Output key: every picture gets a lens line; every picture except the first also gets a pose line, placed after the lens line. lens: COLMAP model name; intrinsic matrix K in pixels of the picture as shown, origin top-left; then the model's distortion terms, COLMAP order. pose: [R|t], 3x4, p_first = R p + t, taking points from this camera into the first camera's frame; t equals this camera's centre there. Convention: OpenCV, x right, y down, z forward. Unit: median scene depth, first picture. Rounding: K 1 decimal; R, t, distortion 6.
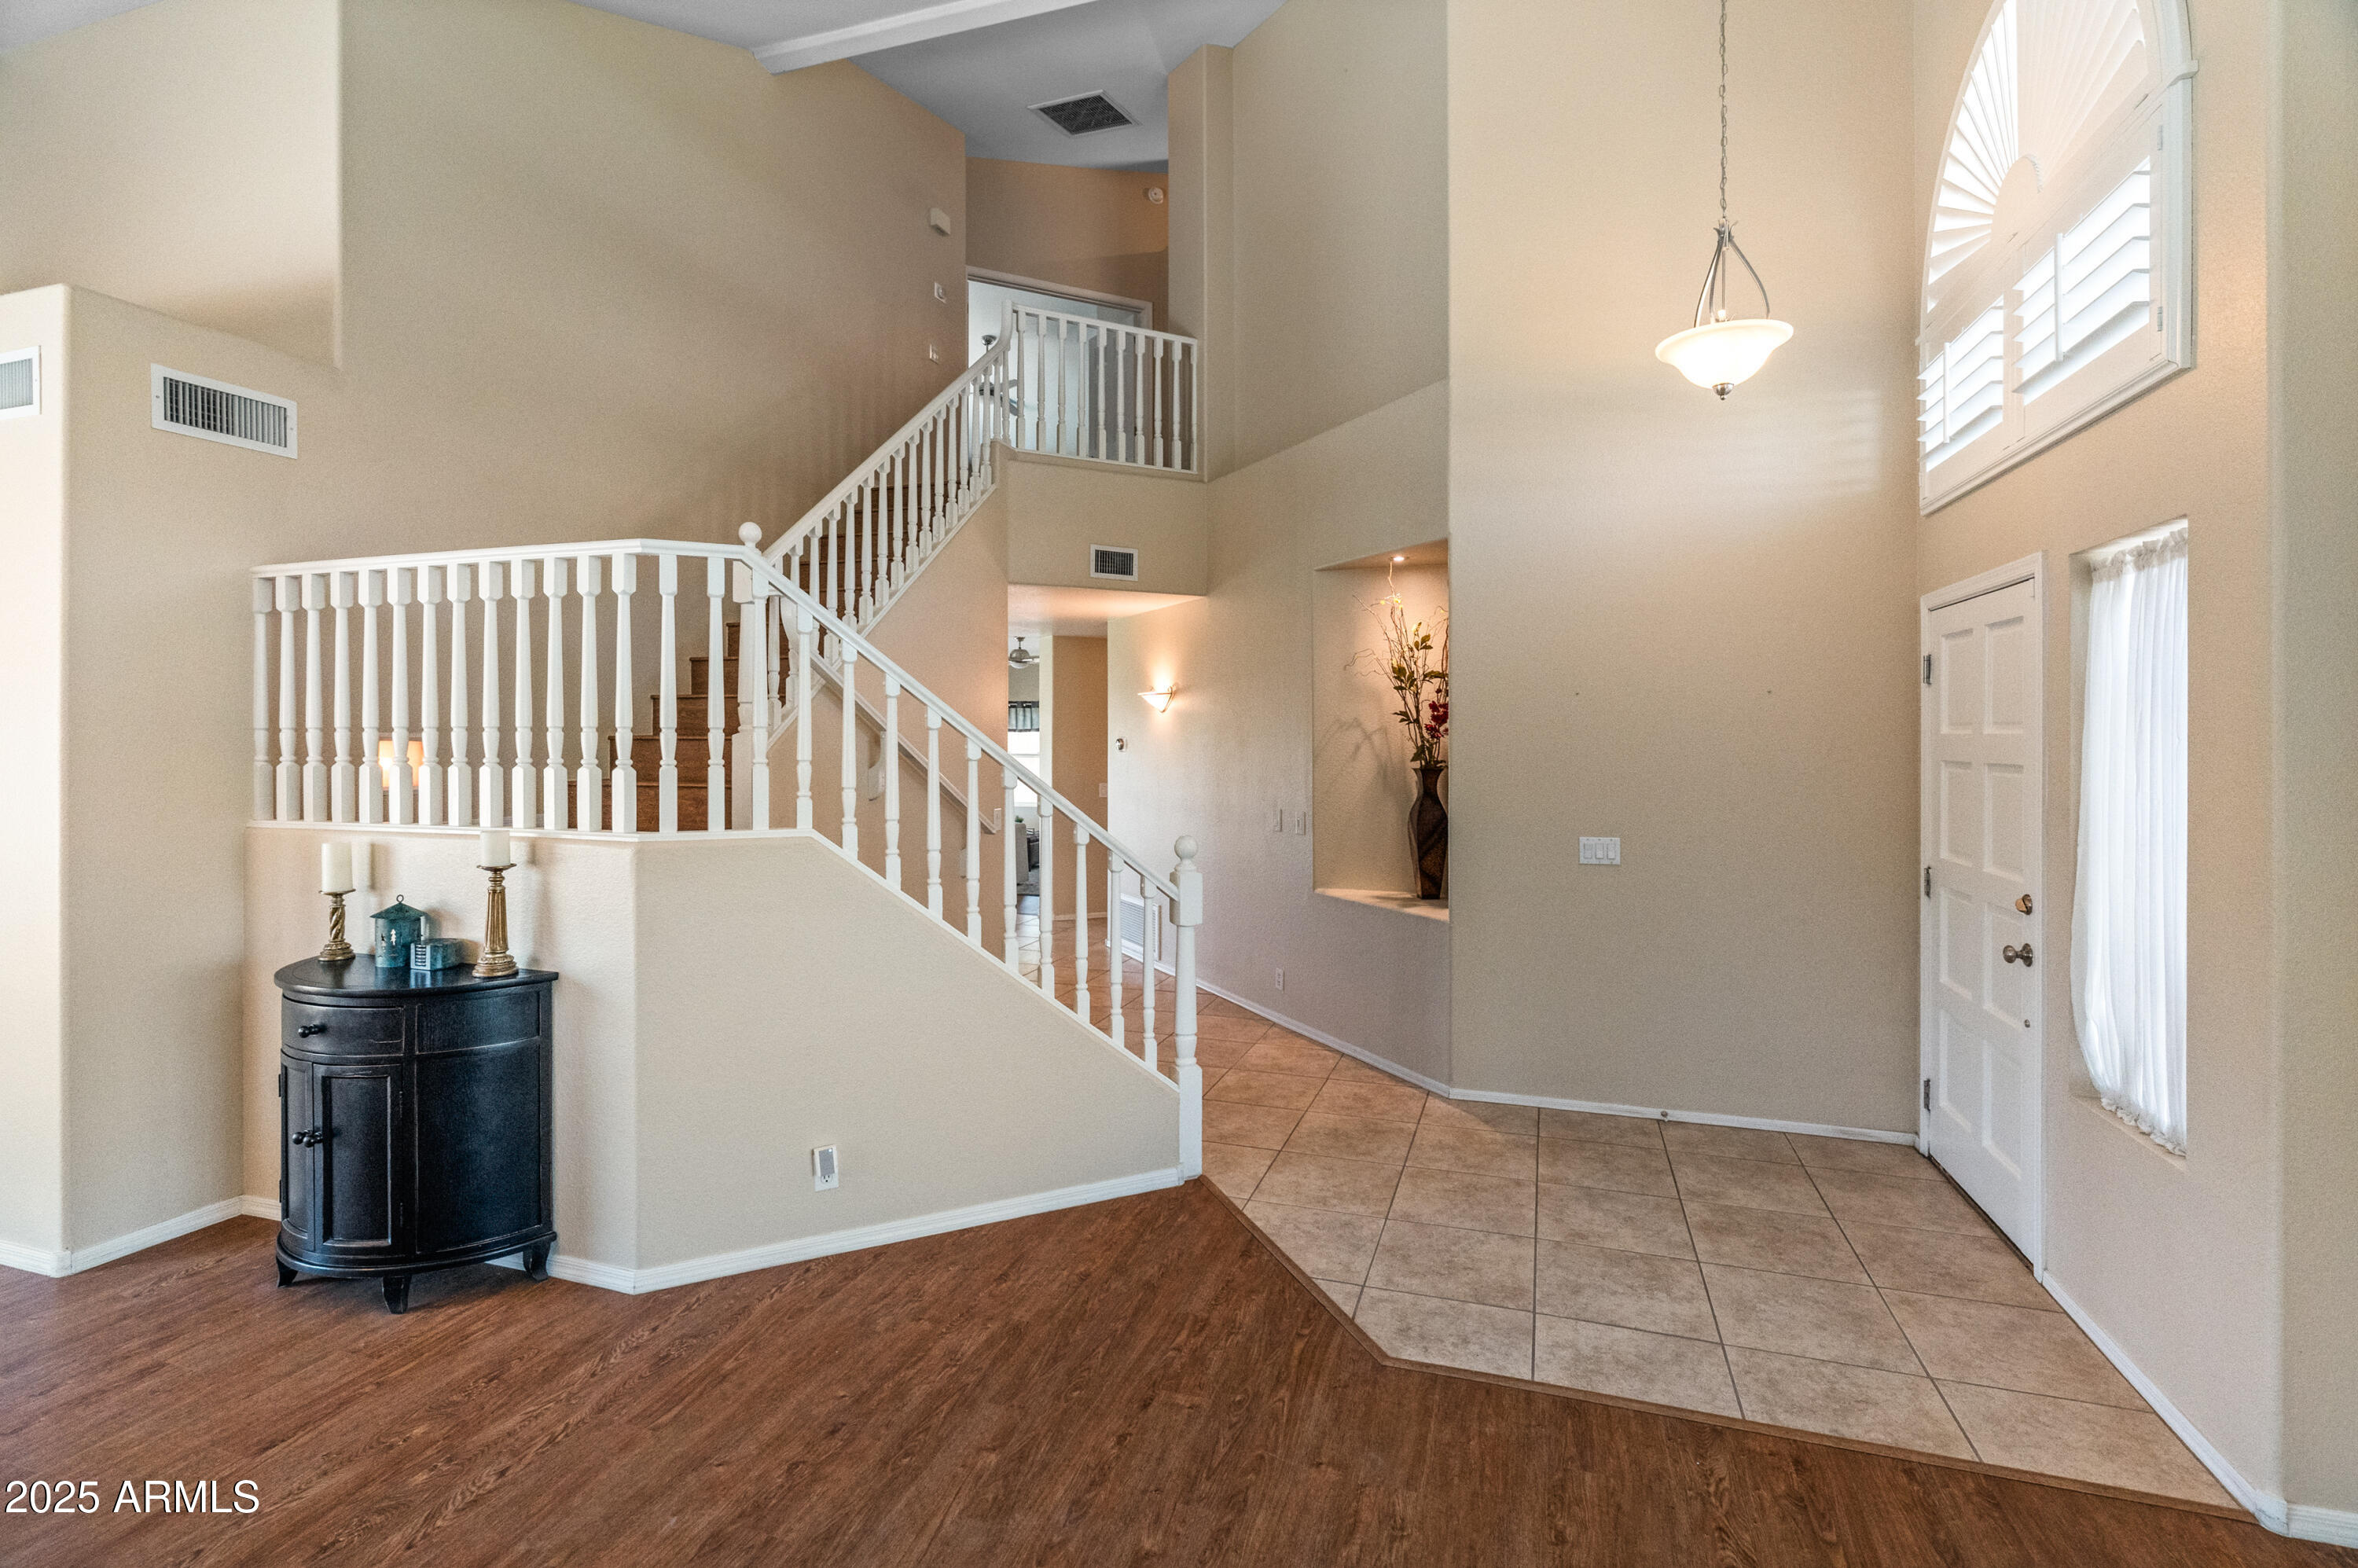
lens RADIAL K [[1086.7, 0, 1243.0], [0, 1086.7, 737.9], [0, 0, 1]] dist [-0.009631, 0.000538]
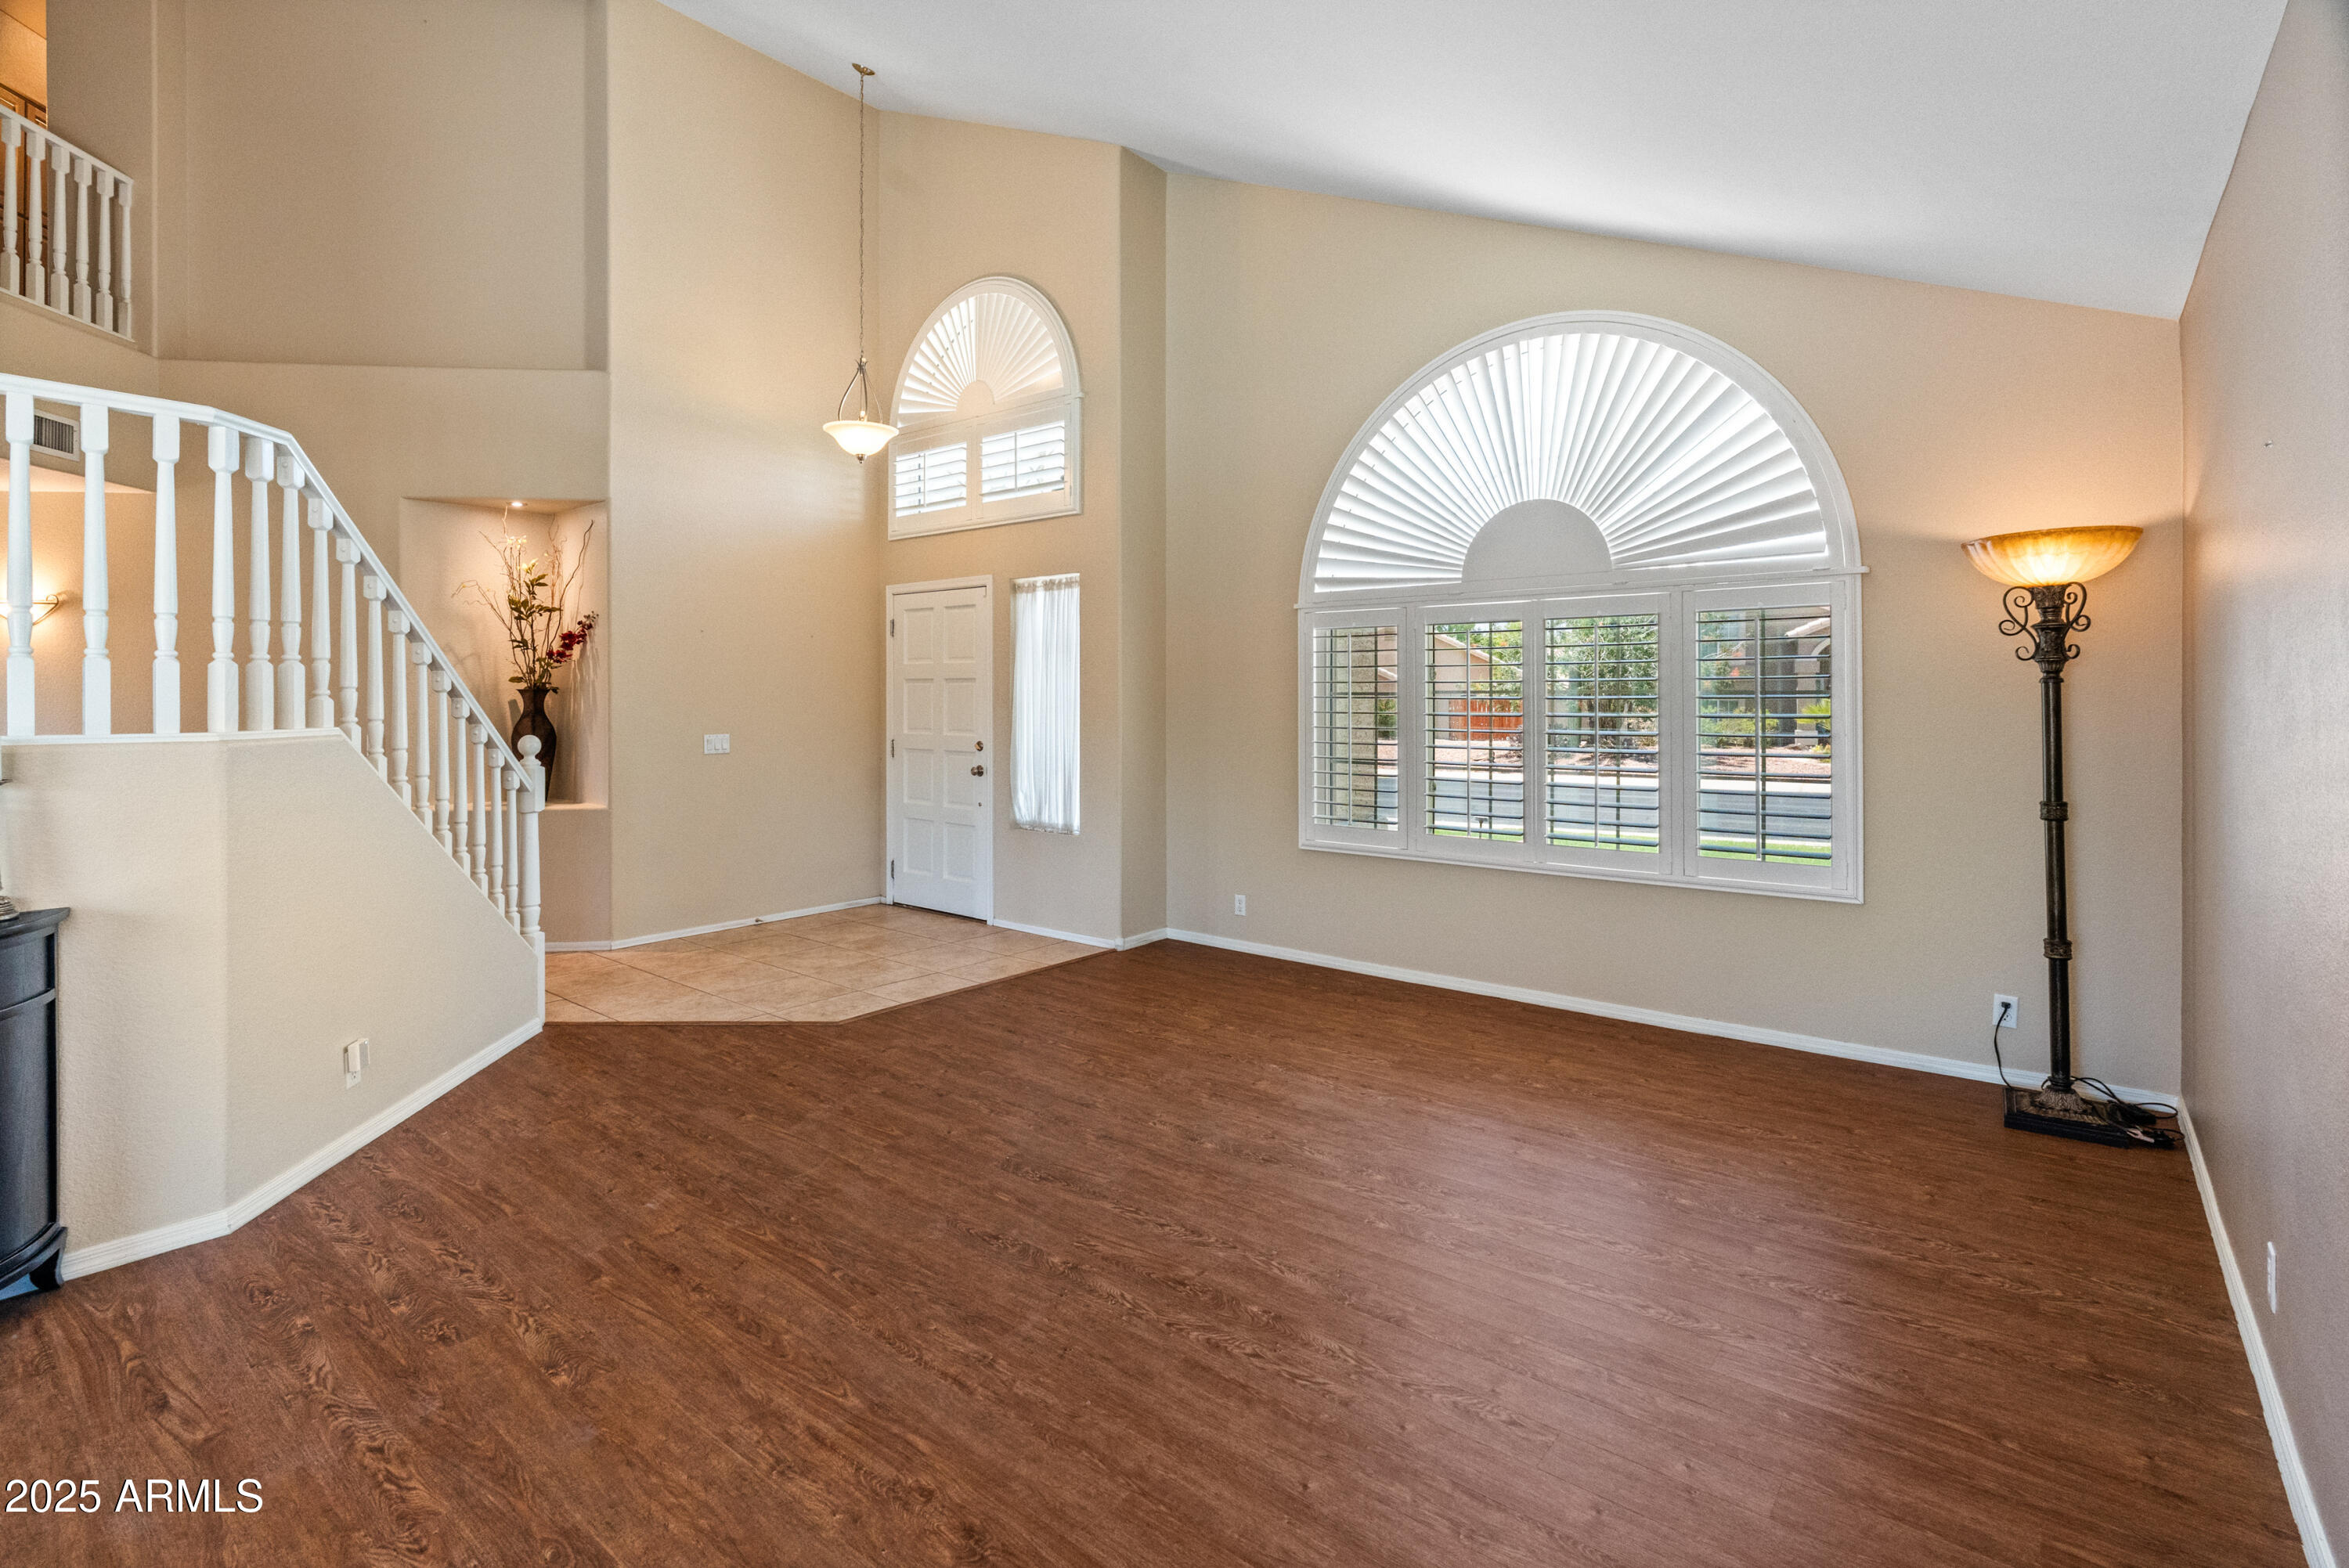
lens RADIAL K [[1048.4, 0, 1185.6], [0, 1048.4, 693.9], [0, 0, 1]] dist [-0.000962, -0.000042]
pose [[0.359505, -0.005319, 0.933128, -1.097201], [0.002479, 0.999986, 0.004745, 0.052370], [-0.933140, 0.000607, 0.359513, -0.082001]]
